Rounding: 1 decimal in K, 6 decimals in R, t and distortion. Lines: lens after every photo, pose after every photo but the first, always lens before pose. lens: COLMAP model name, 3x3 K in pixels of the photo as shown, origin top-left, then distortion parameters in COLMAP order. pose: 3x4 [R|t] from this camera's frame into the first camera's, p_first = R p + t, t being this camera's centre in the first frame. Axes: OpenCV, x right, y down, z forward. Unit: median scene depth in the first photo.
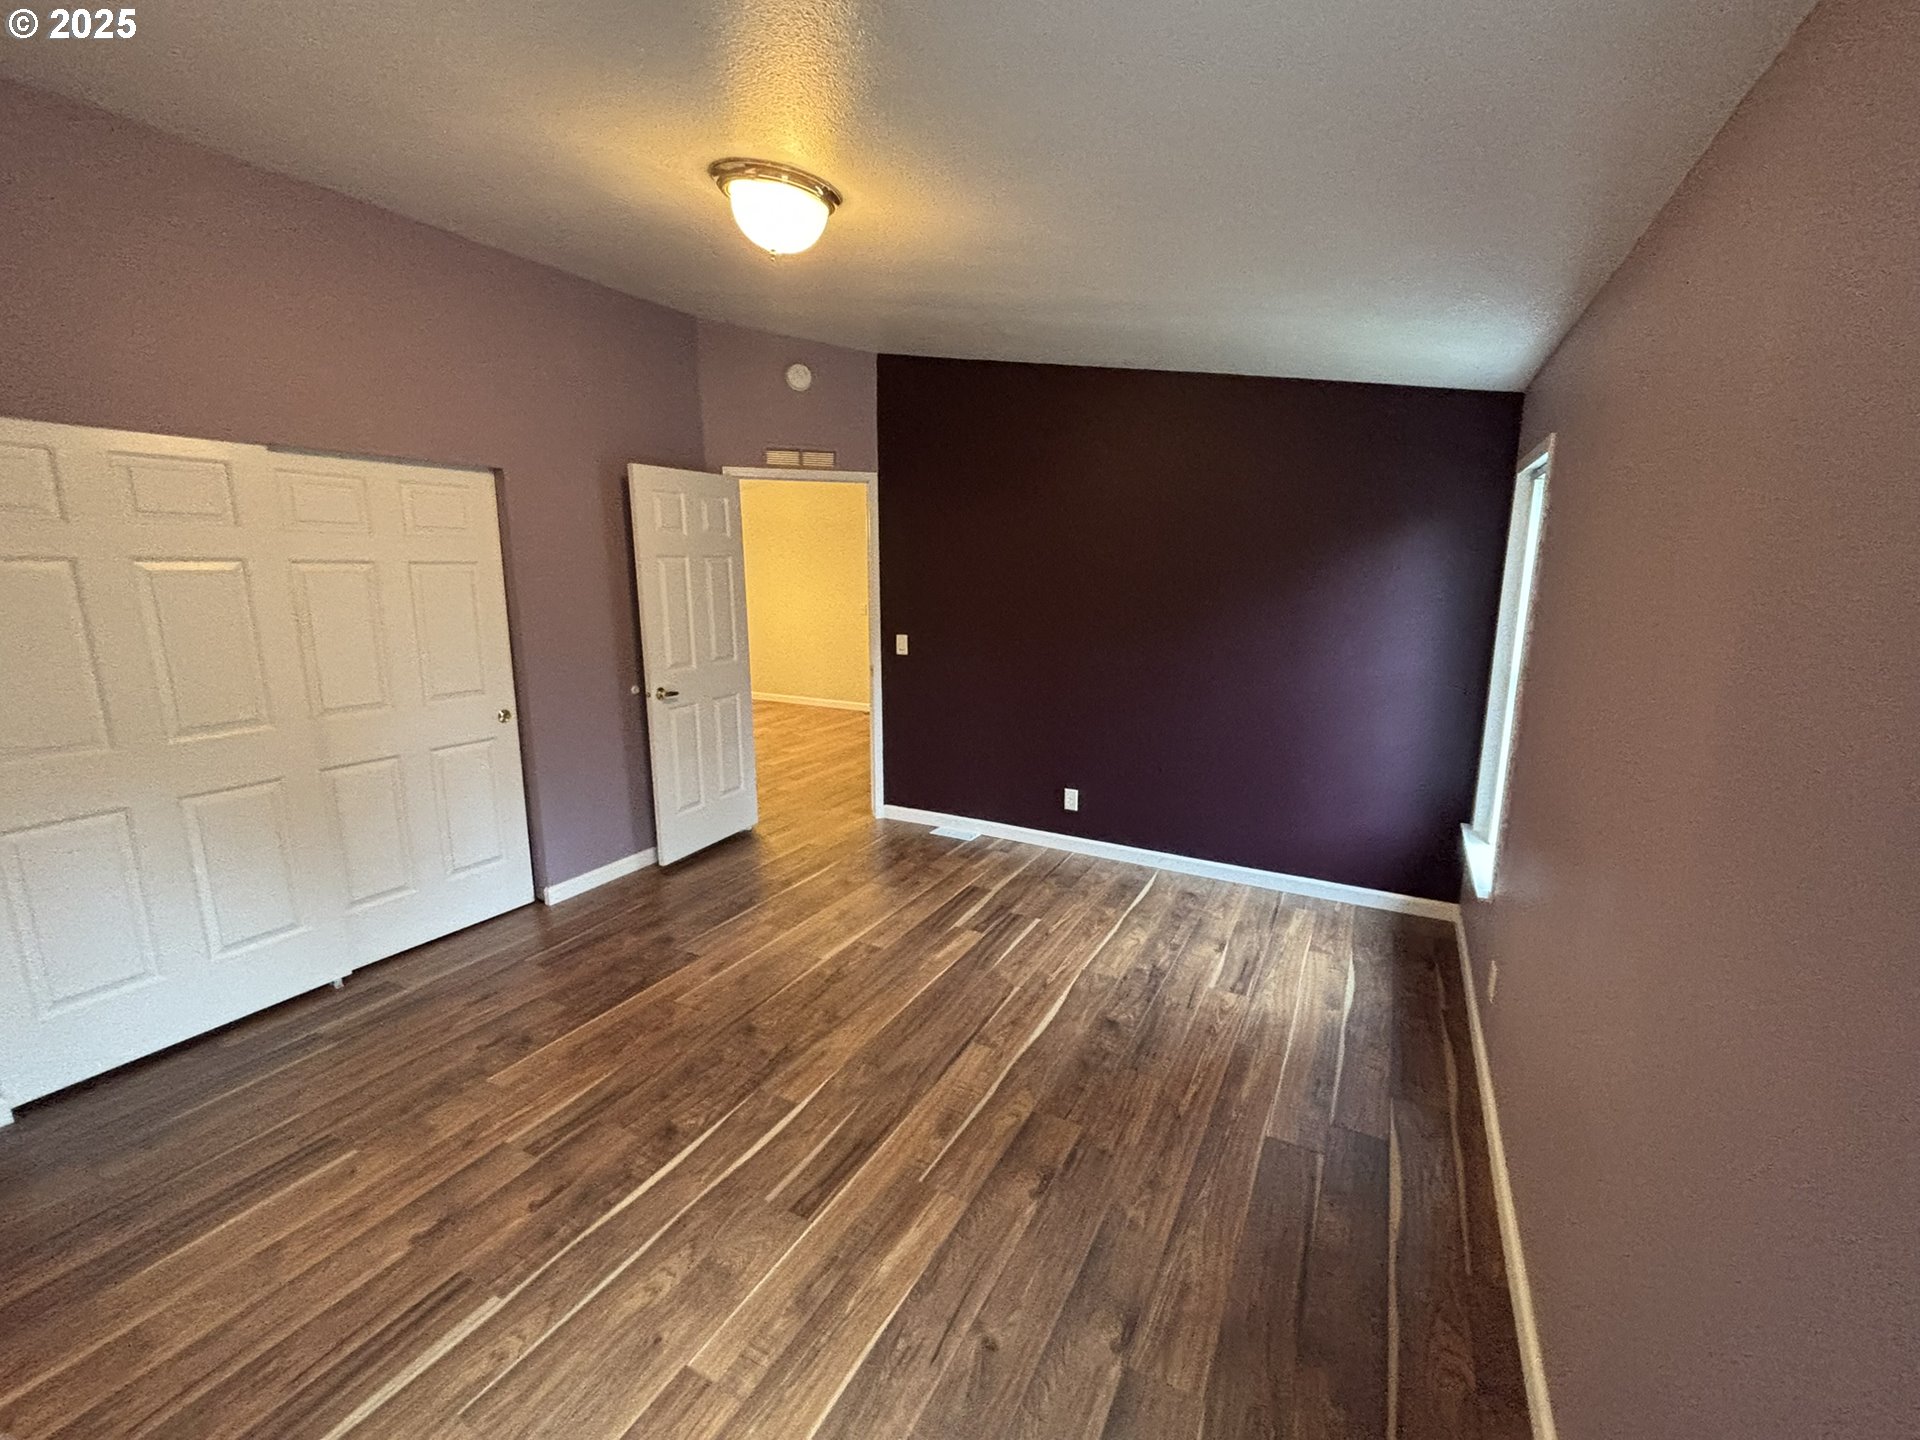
lens RADIAL K [[802.5, 0, 949.1], [0, 802.5, 716.3], [0, 0, 1]] dist [0.005210, 0.000170]
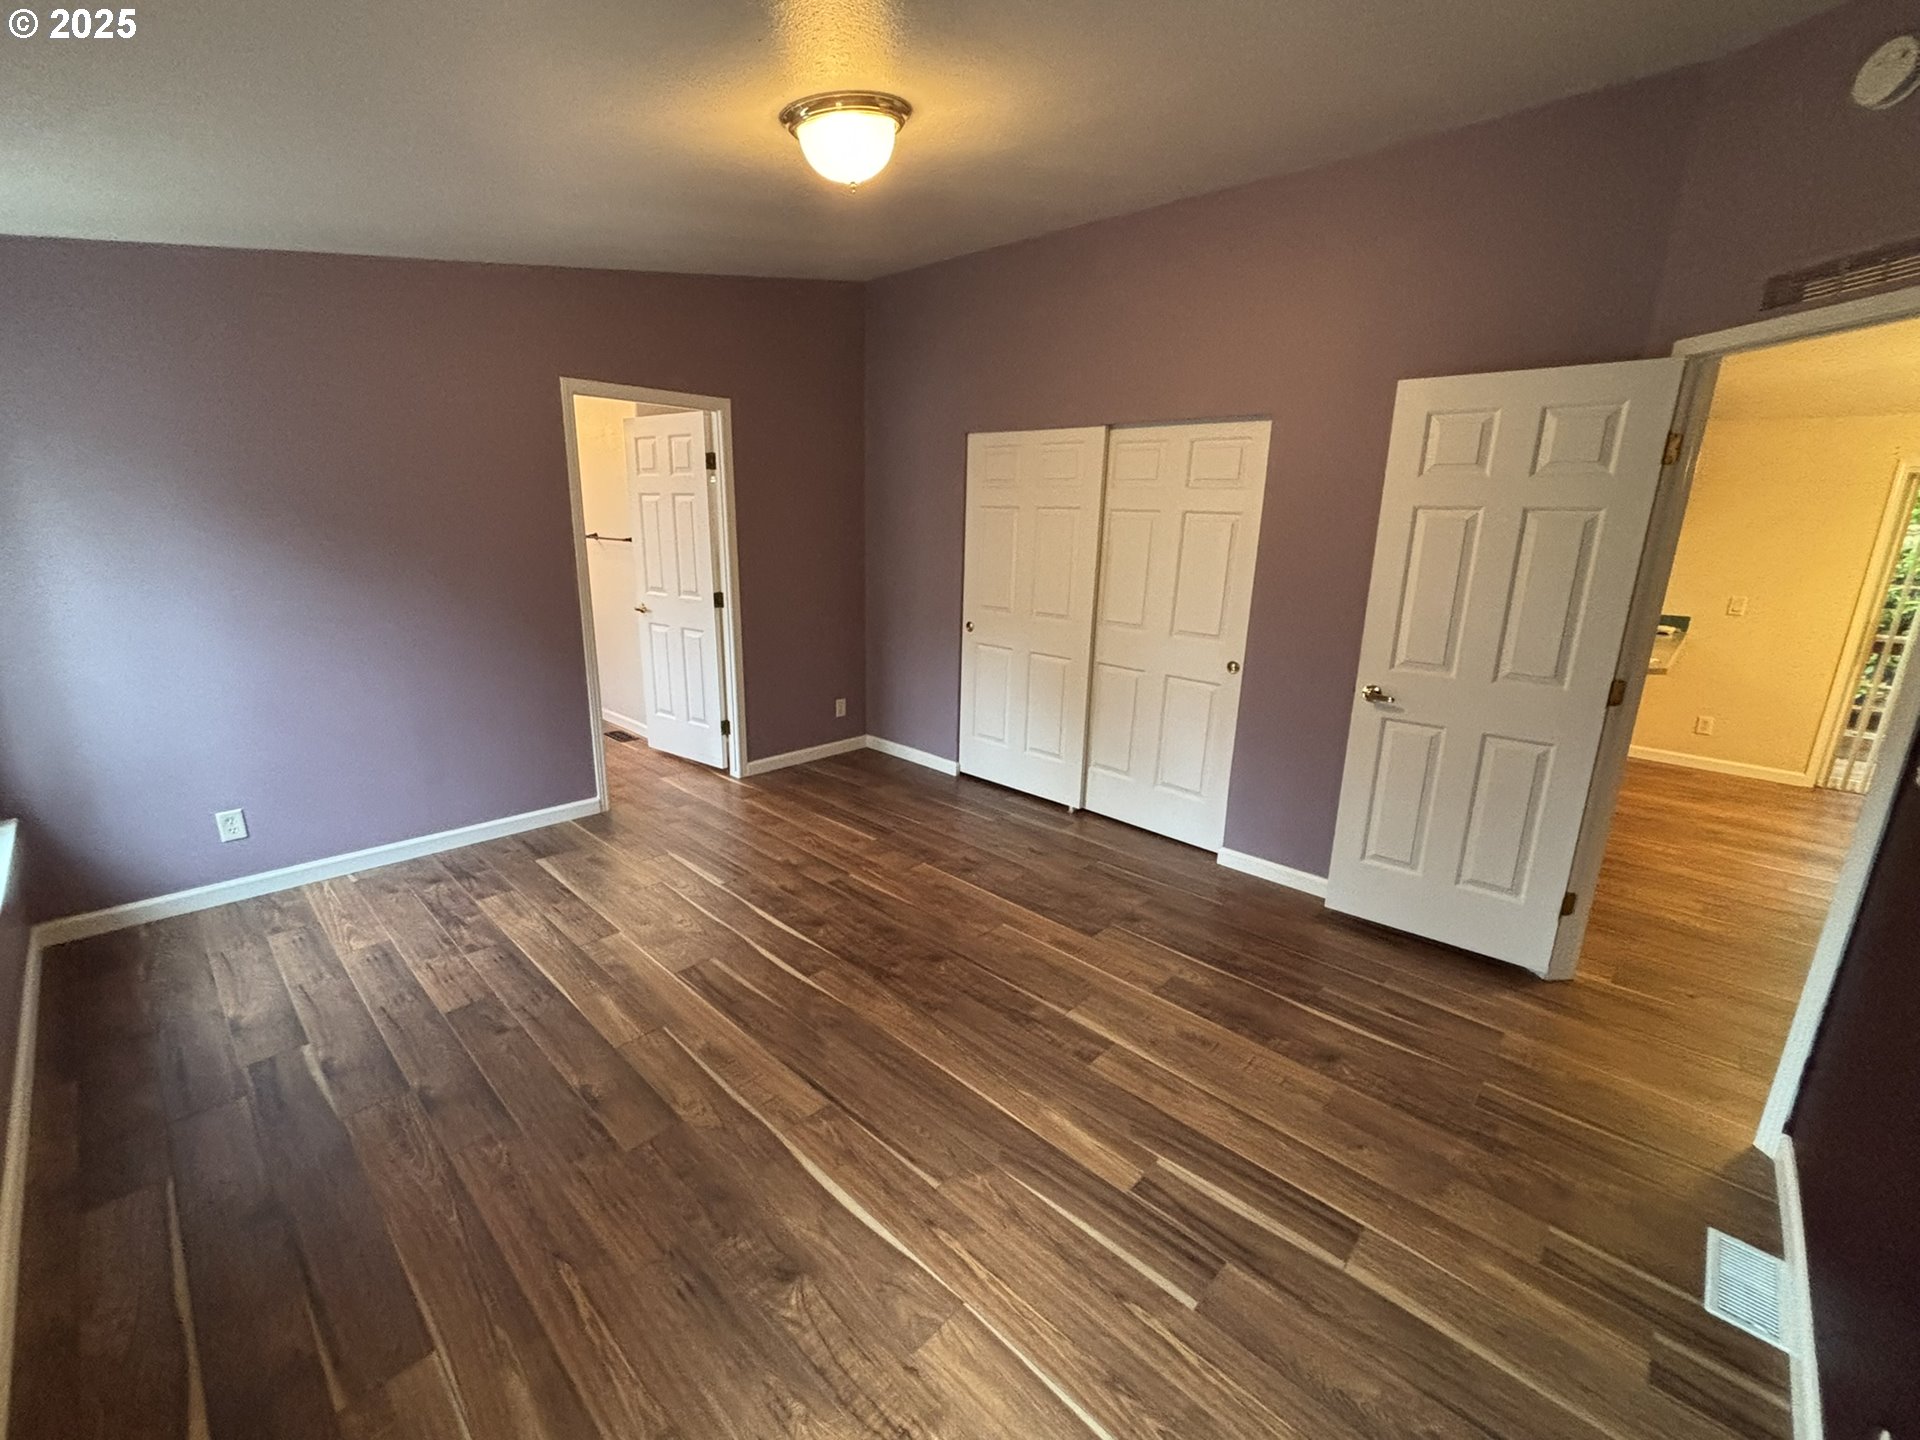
lens RADIAL K [[802.5, 0, 954.3], [0, 802.5, 716.2], [0, 0, 1]] dist [0.005210, 0.000170]
pose [[-0.253591, 0.235957, -0.938092, 0.599071], [-0.209242, 0.933451, 0.291353, -0.195534], [0.944410, 0.270172, -0.187343, 1.053891]]
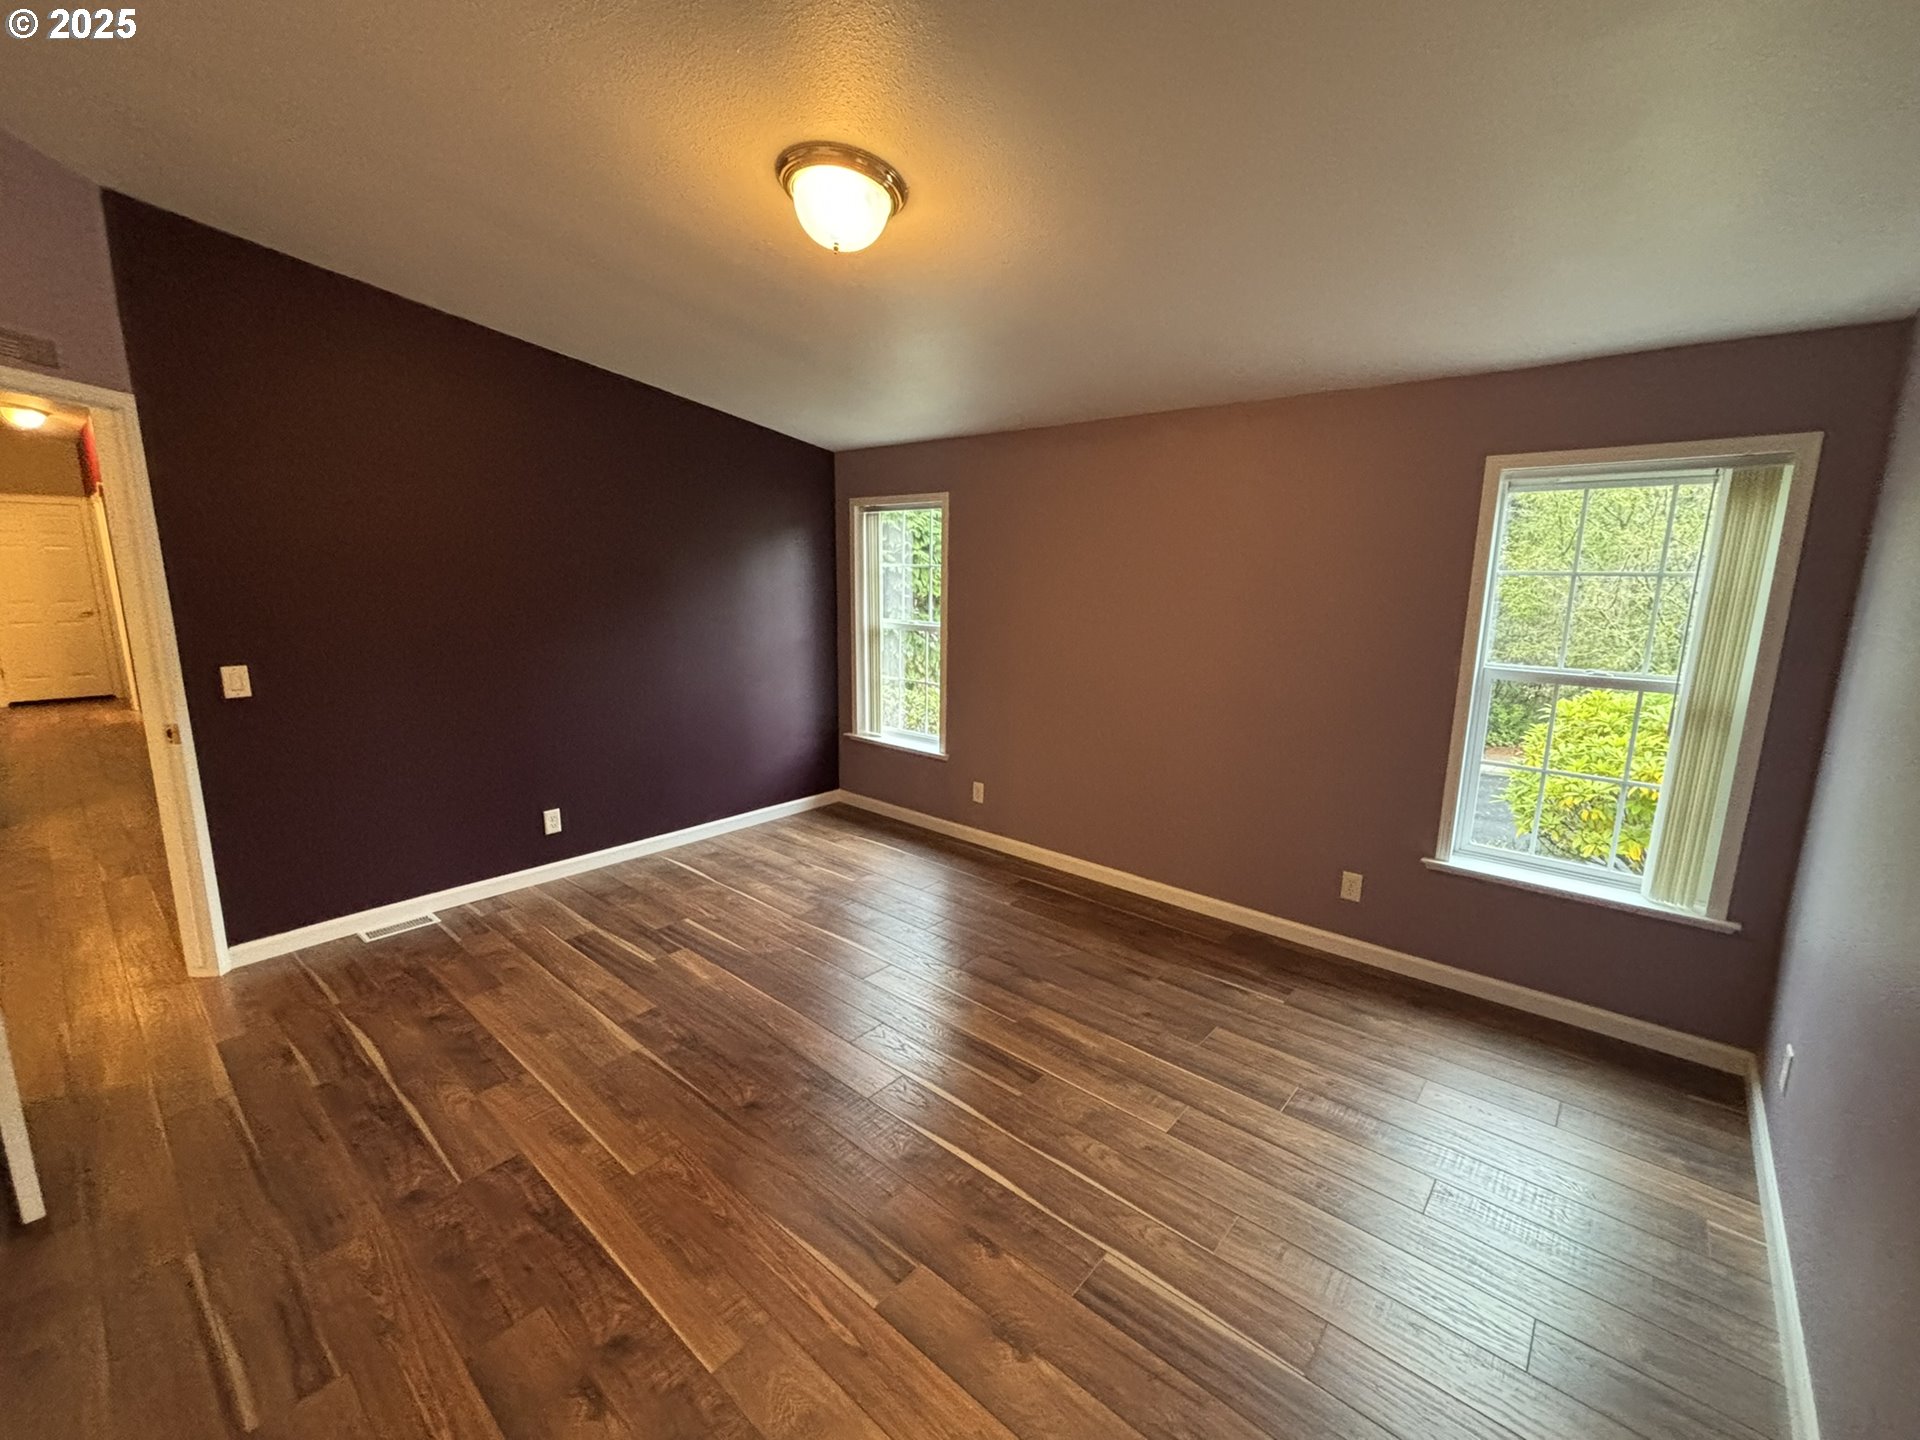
lens RADIAL K [[802.5, 0, 950.7], [0, 802.5, 728.7], [0, 0, 1]] dist [0.005210, 0.000170]
pose [[0.214010, -0.195143, 0.957141, -0.876049], [0.174783, 0.971680, 0.159027, -0.092189], [-0.961067, 0.133259, 0.242057, 0.502348]]
